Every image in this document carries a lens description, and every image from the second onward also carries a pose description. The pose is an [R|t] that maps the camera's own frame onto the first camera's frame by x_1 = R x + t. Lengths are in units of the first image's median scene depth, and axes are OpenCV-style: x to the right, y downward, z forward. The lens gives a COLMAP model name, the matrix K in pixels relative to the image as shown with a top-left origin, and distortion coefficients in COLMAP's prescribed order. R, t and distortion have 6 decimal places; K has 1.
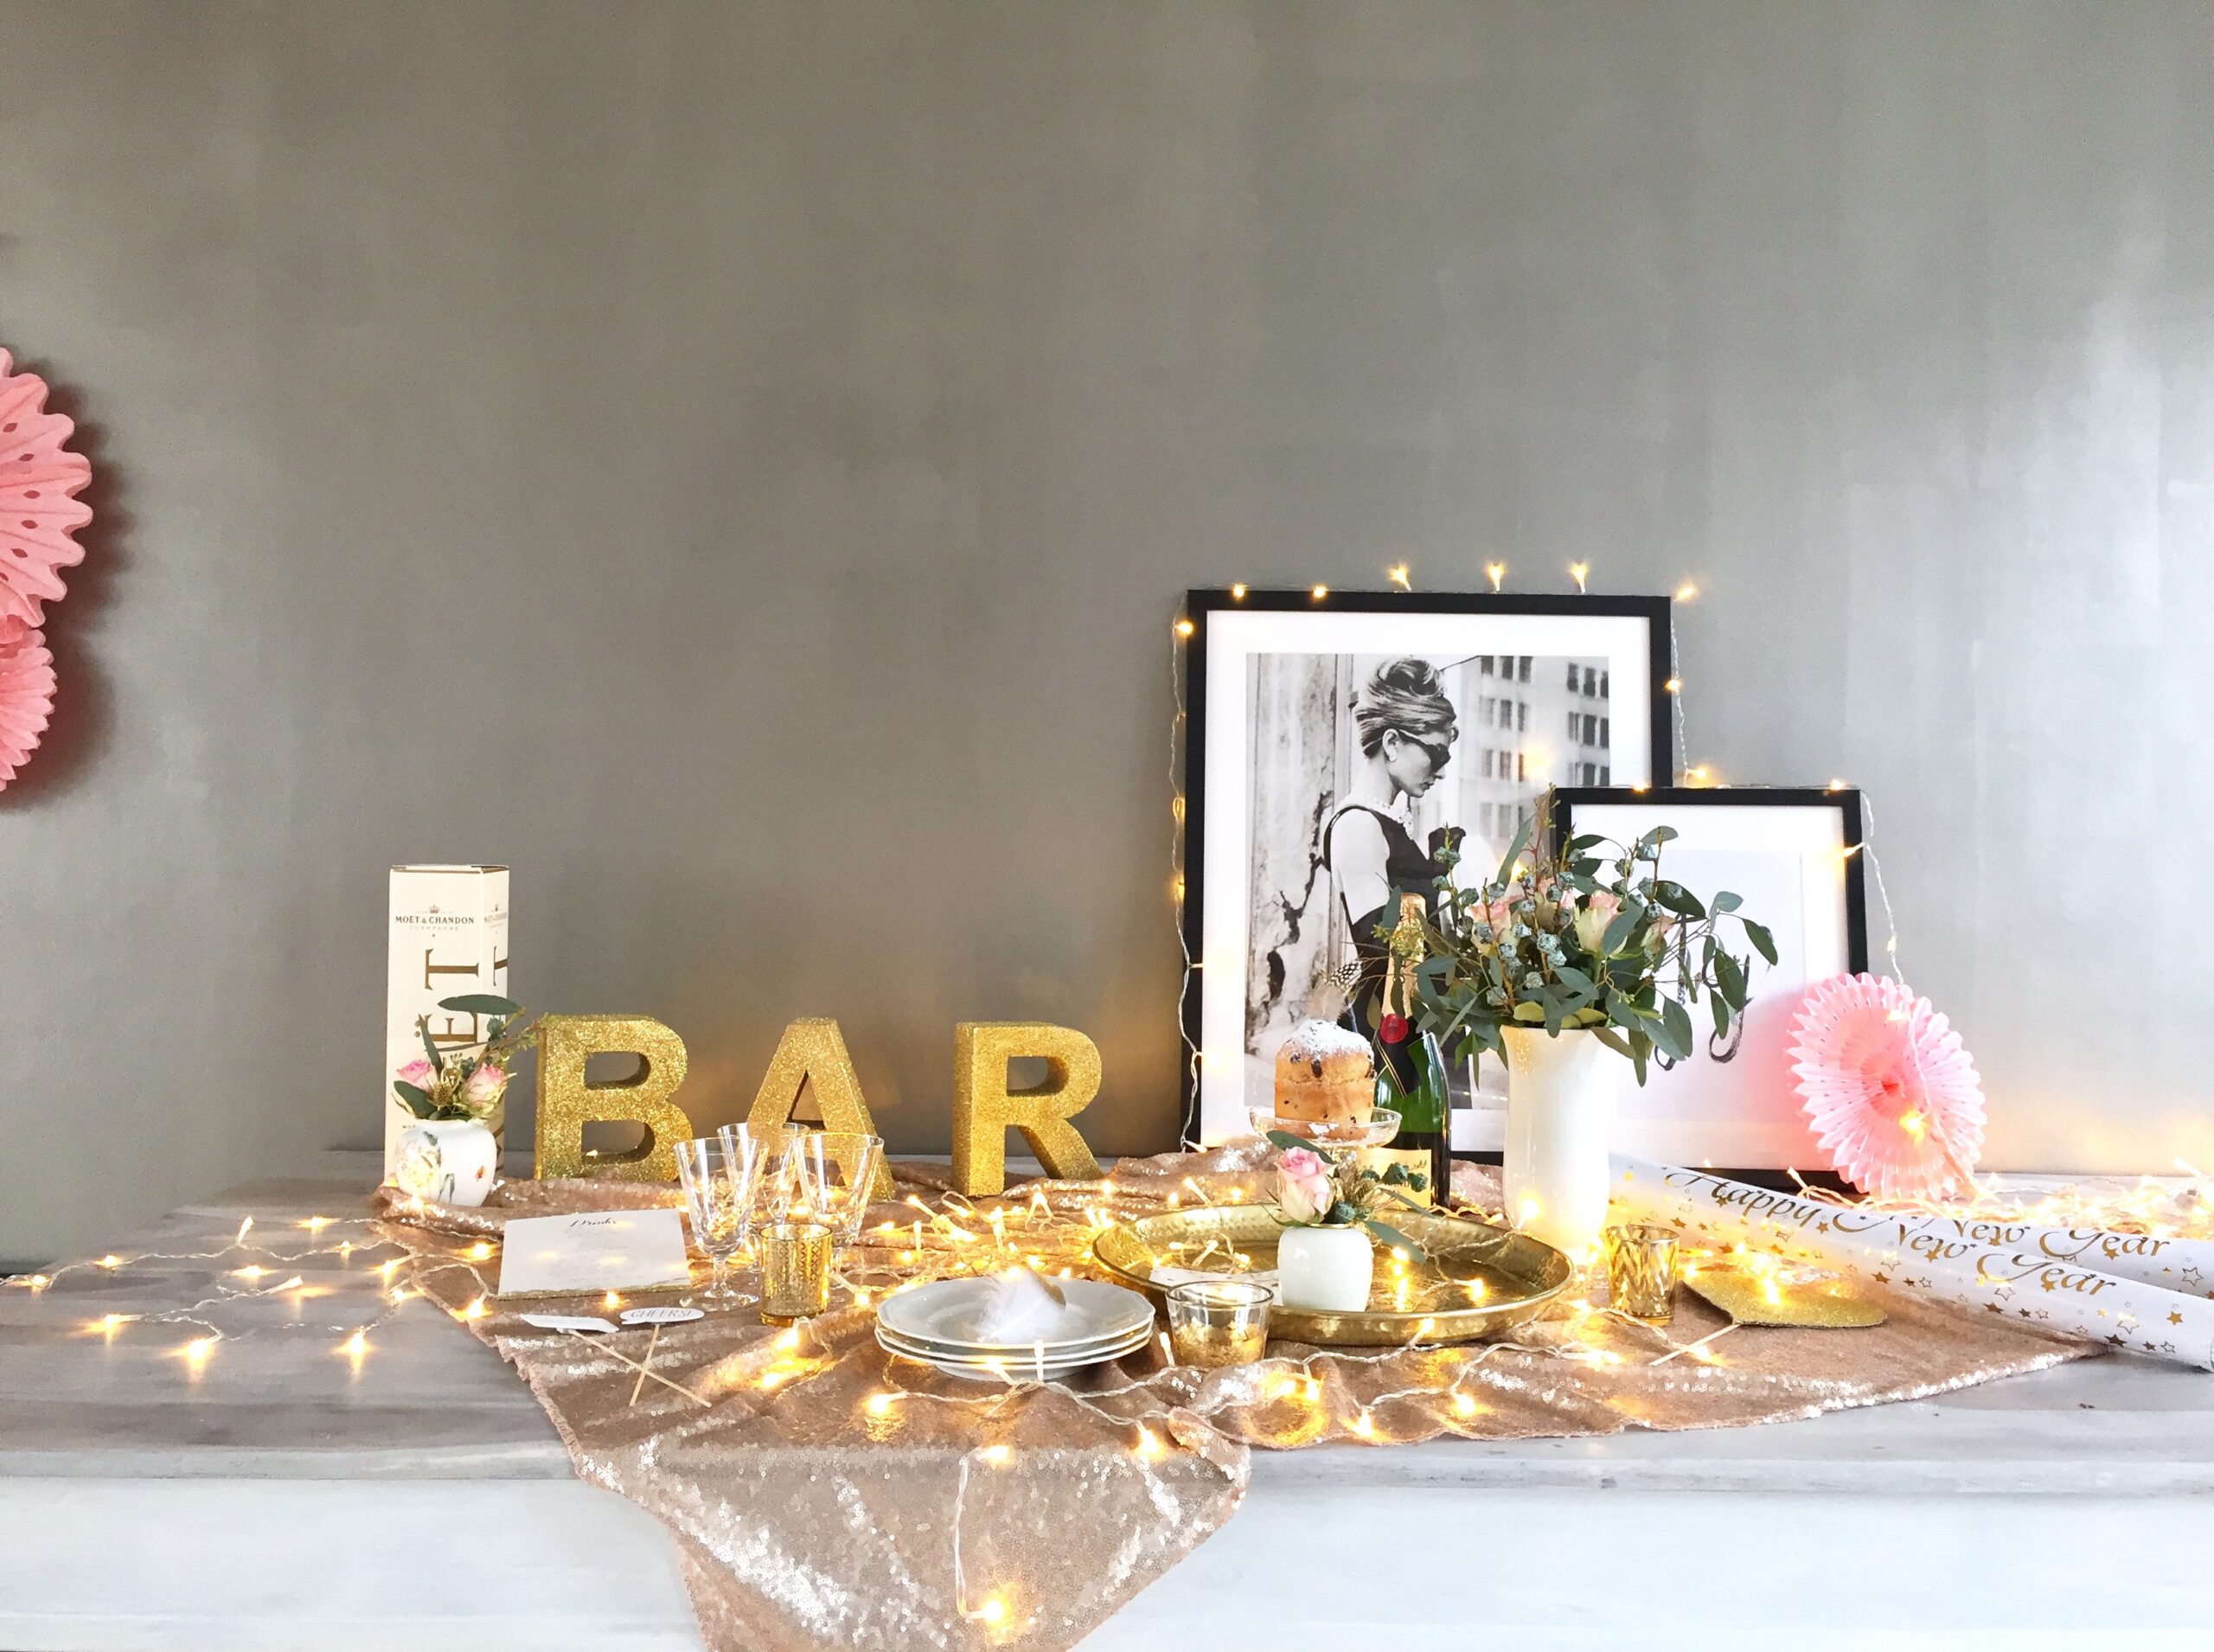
lens RADIAL K [[1850.5, 0, 1107.0], [0, 1850.5, 826.0], [0, 0, 1]] dist [0.045462, -0.072864]
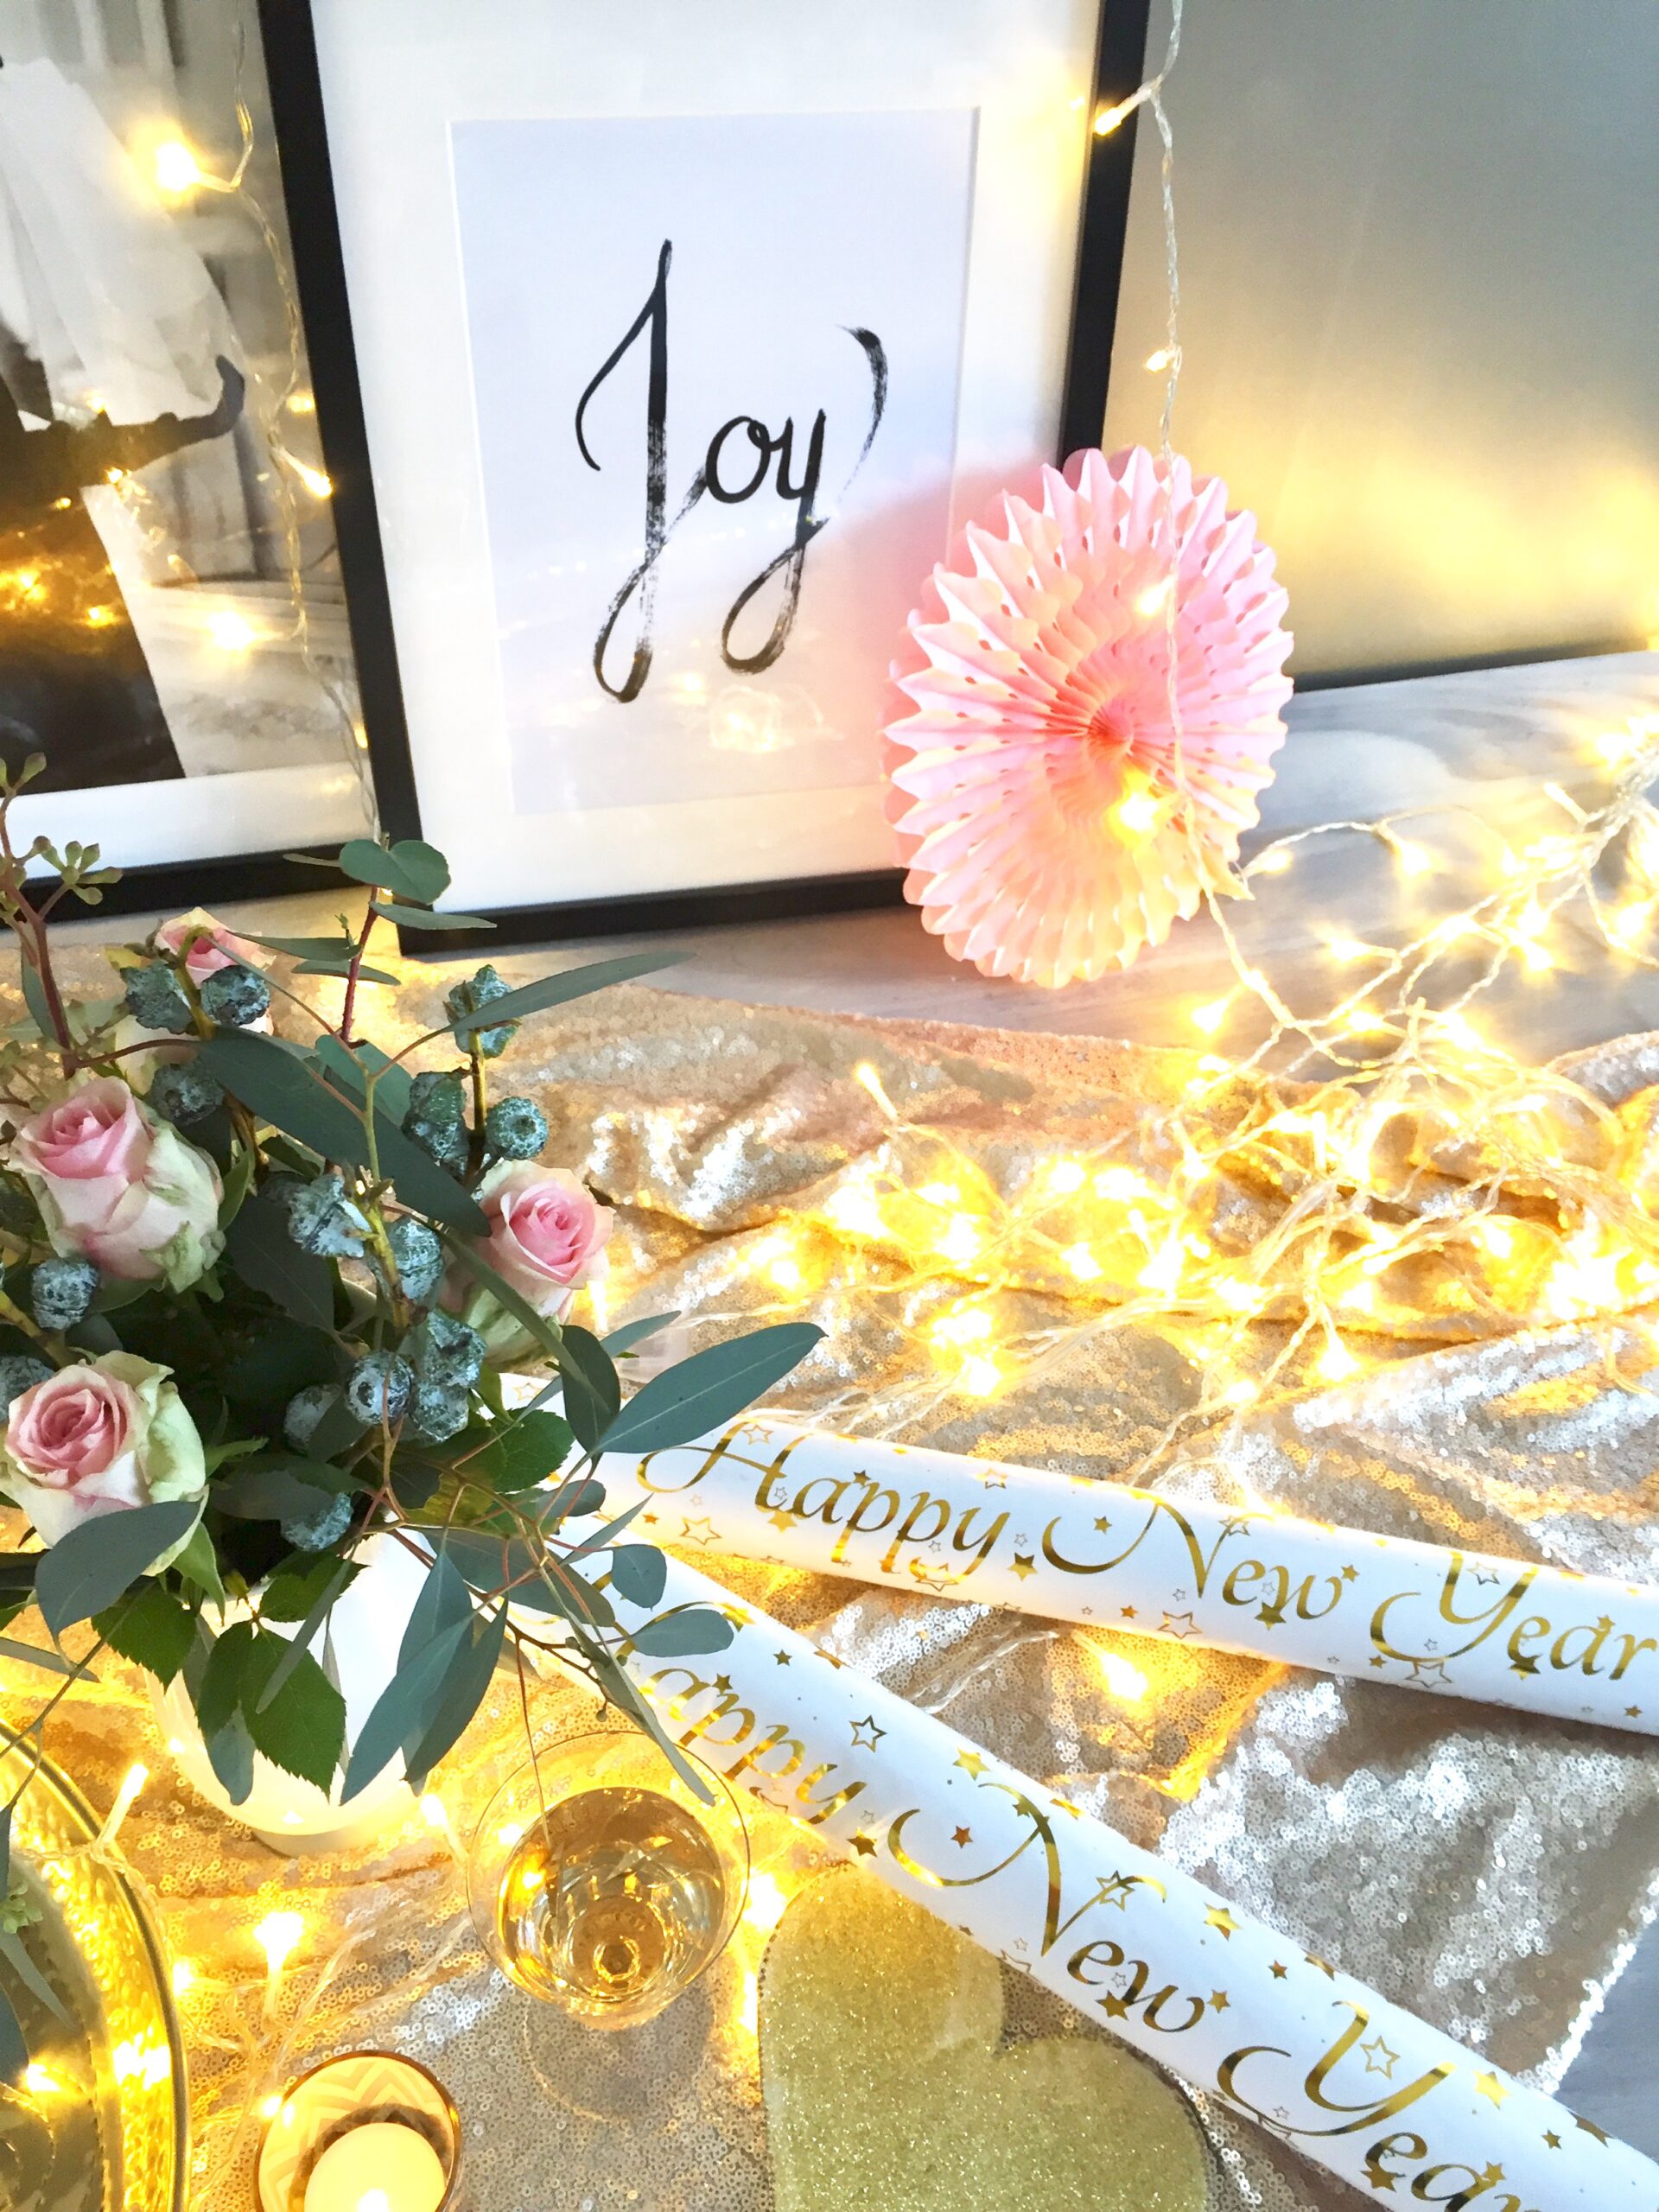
lens RADIAL K [[1881.3, 0, 829.5], [0, 1881.3, 1106.0], [0, 0, 1]] dist [0.058935, -0.071219]
pose [[0.963334, -0.168888, 0.208484, 0.232227], [-0.044616, 0.665382, 0.745168, -0.123956], [-0.264571, -0.727147, 0.633450, 0.622969]]
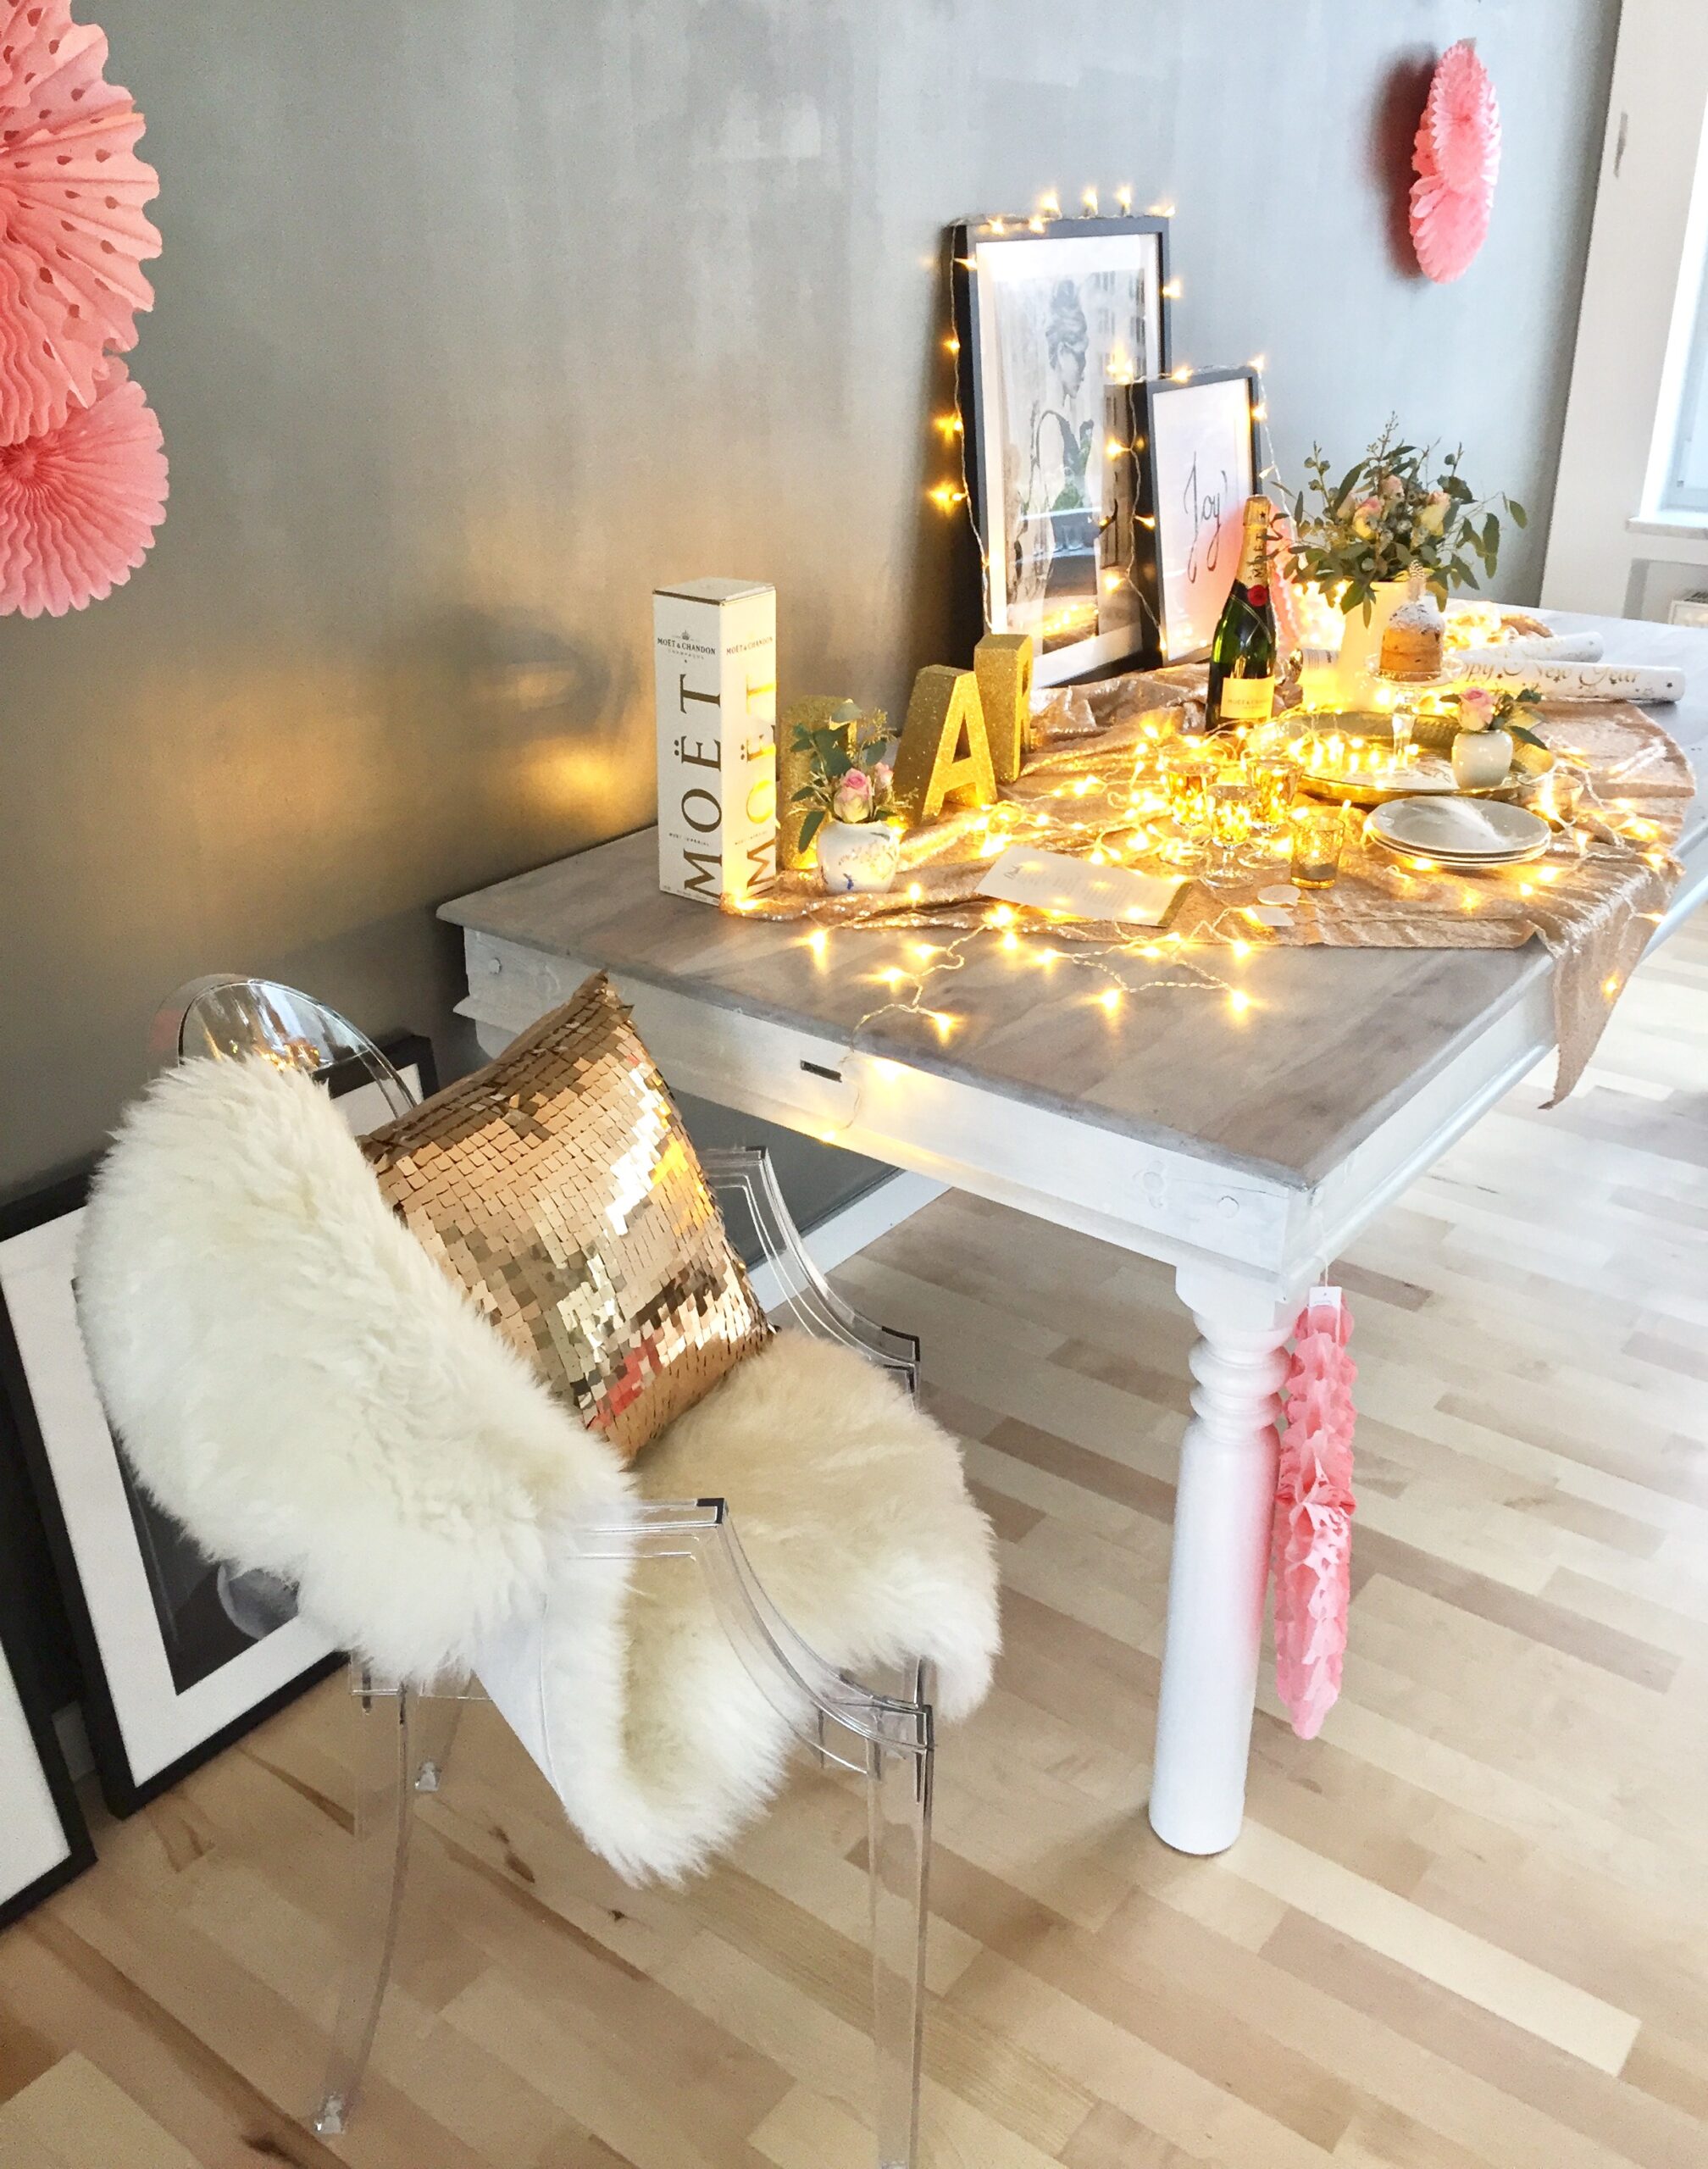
lens RADIAL K [[1979.1, 0, 848.5], [0, 1979.1, 1085.0], [0, 0, 1]] dist [0.001395, 0.010006]
pose [[0.596652, -0.354272, 0.720068, -1.068347], [0.007583, 0.899730, 0.436382, -0.185309], [-0.802464, -0.254907, 0.539512, 0.270362]]
